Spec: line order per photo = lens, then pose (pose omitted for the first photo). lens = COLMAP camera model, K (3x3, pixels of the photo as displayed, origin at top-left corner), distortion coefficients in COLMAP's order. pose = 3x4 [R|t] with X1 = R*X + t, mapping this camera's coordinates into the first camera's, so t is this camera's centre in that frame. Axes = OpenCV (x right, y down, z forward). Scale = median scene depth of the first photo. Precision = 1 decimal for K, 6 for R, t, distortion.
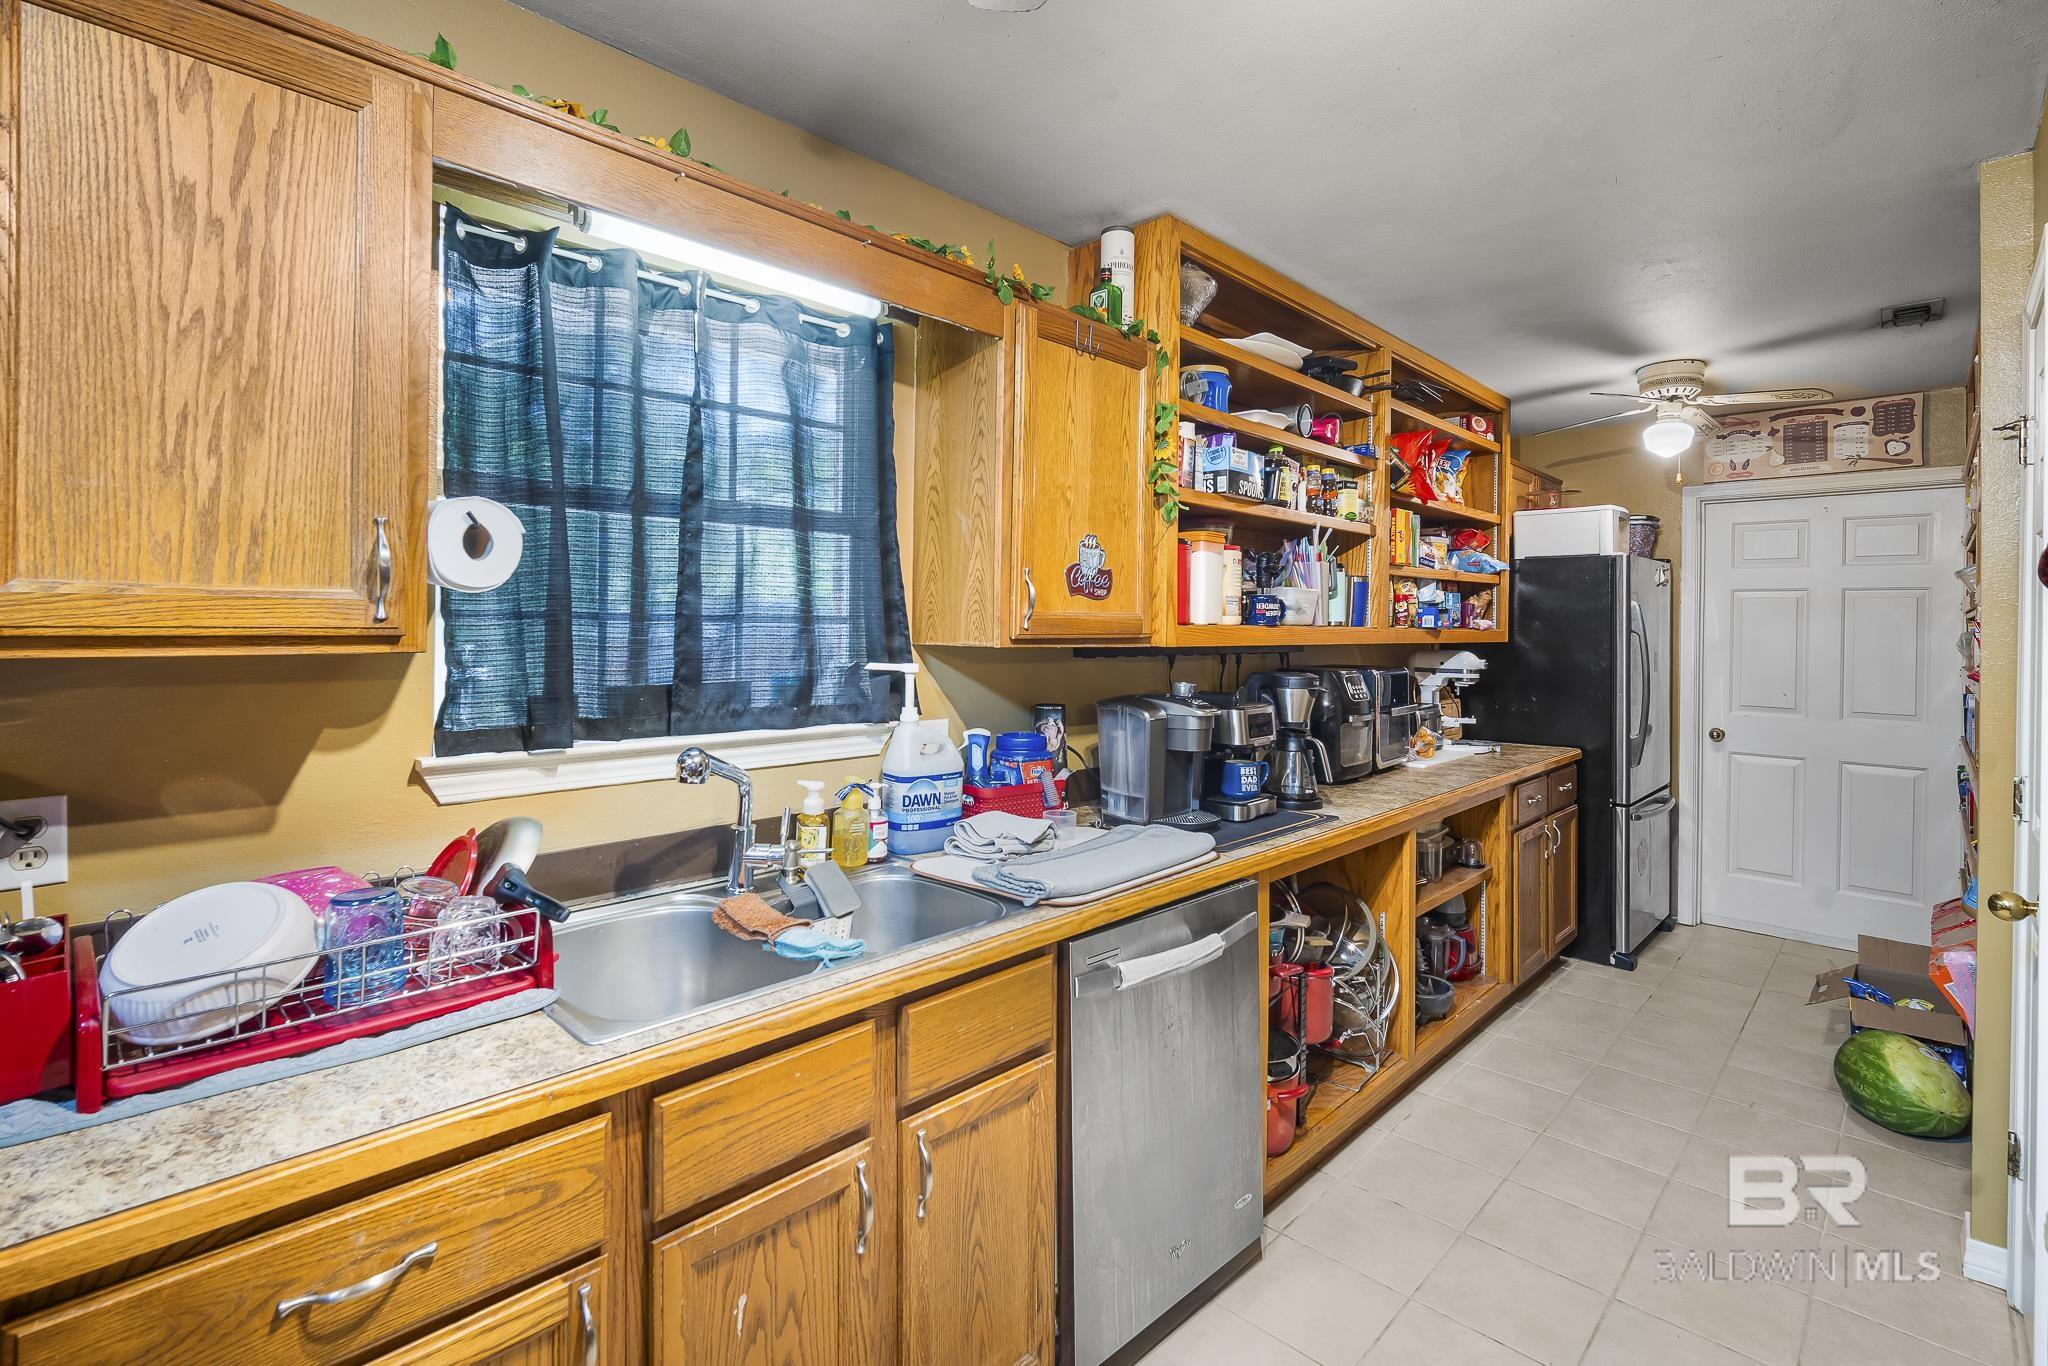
lens RADIAL K [[937.0, 0, 1026.5], [0, 937.0, 647.3], [0, 0, 1]] dist [0.000270, 0.000006]
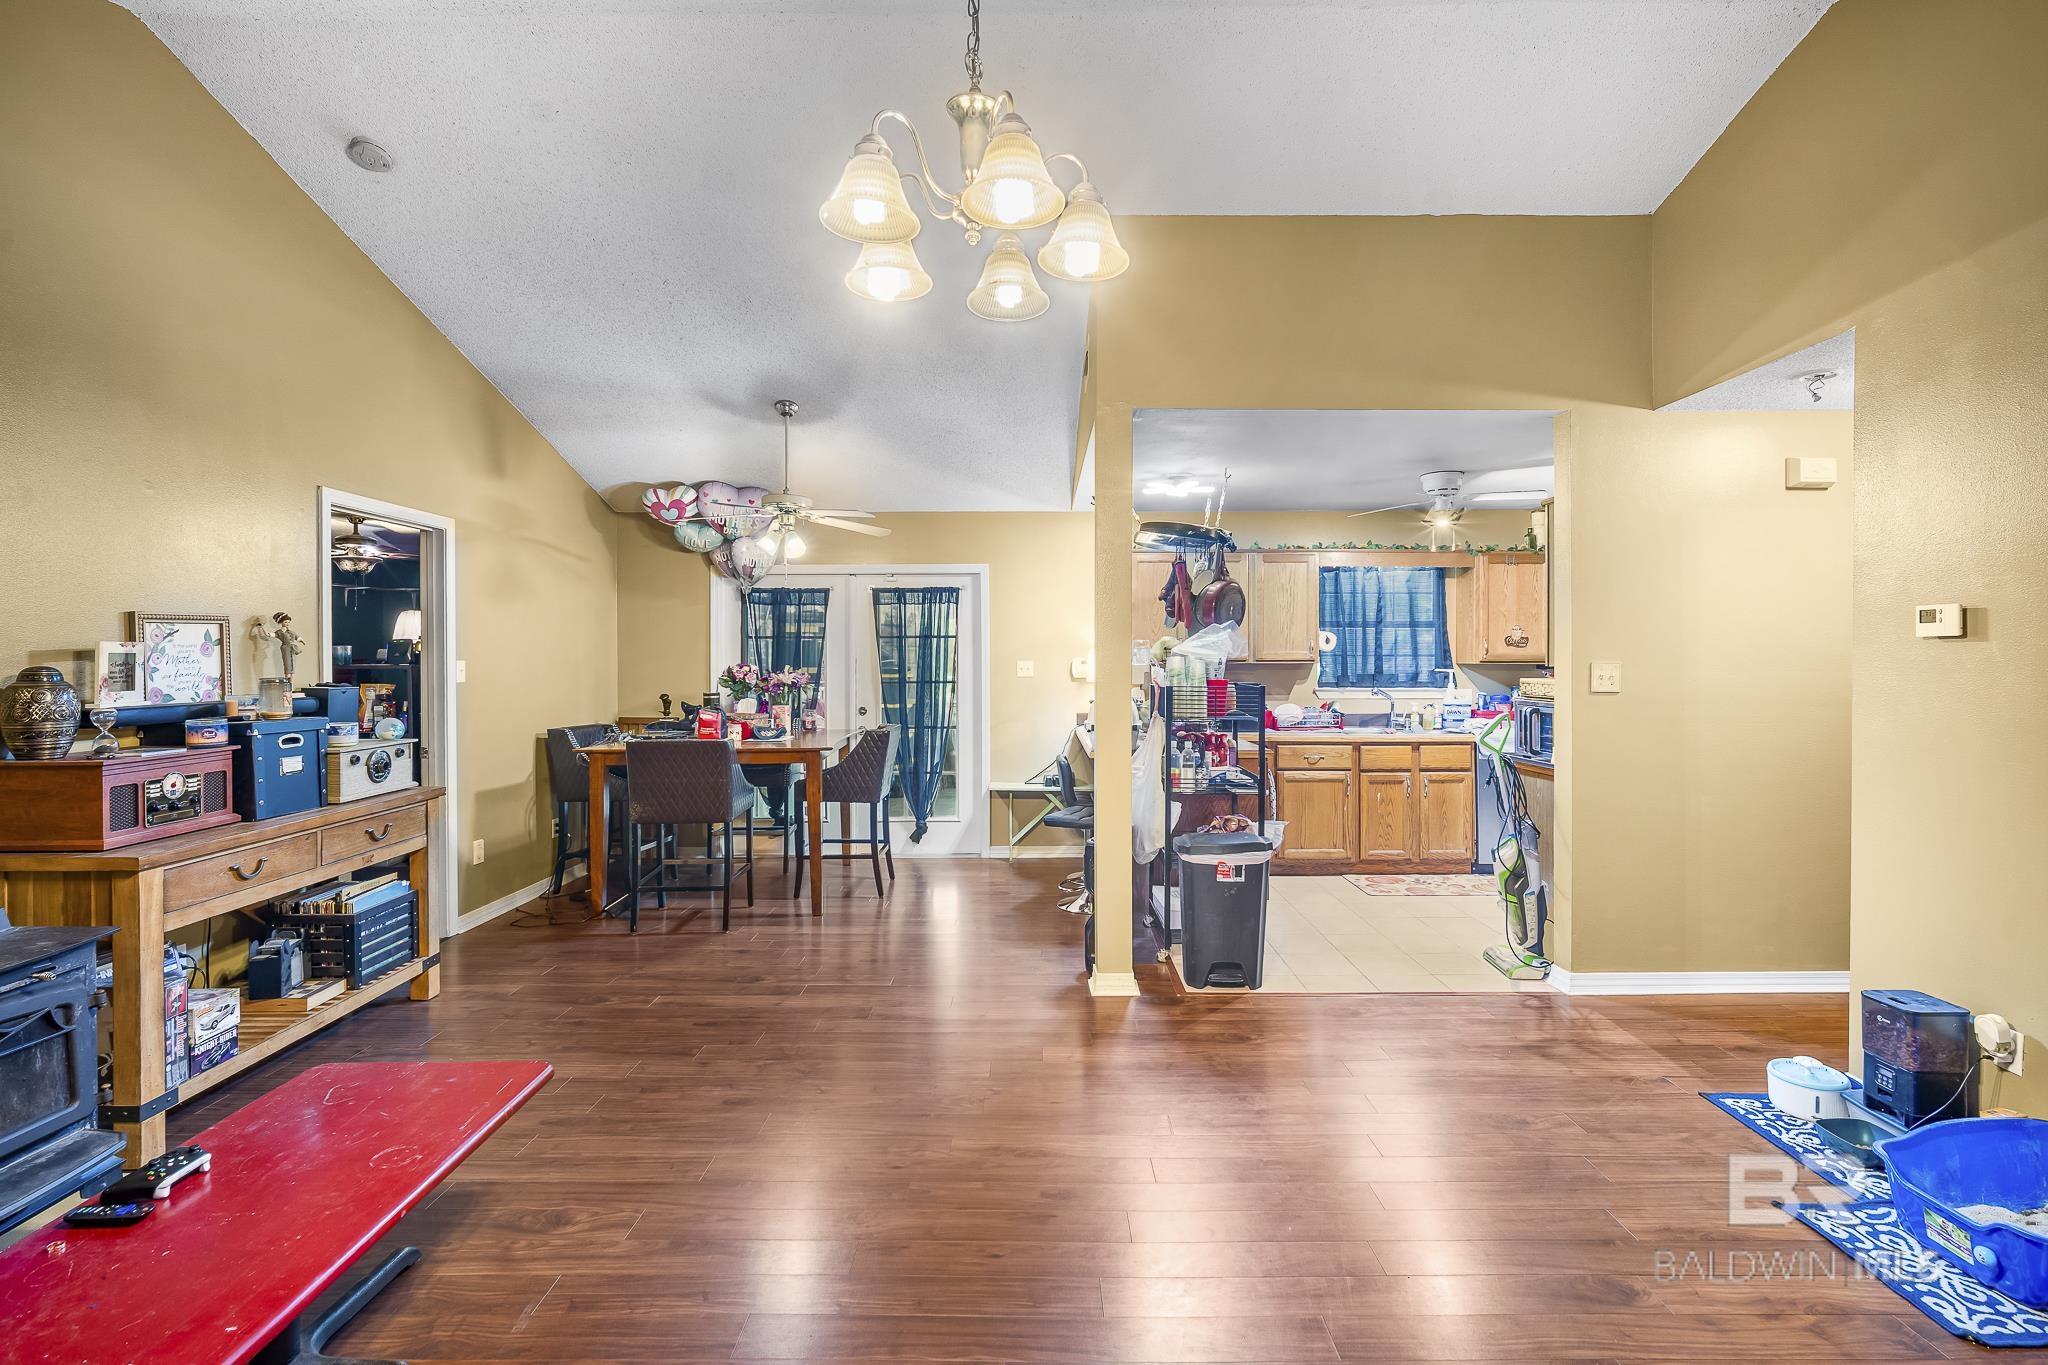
lens RADIAL K [[937.0, 0, 1026.5], [0, 937.0, 646.8], [0, 0, 1]] dist [0.000270, 0.000006]
pose [[0.703314, -0.006285, -0.710852, 1.268423], [-0.004285, 0.999905, -0.013079, -0.011474], [0.710867, 0.012245, 0.703220, -2.532505]]
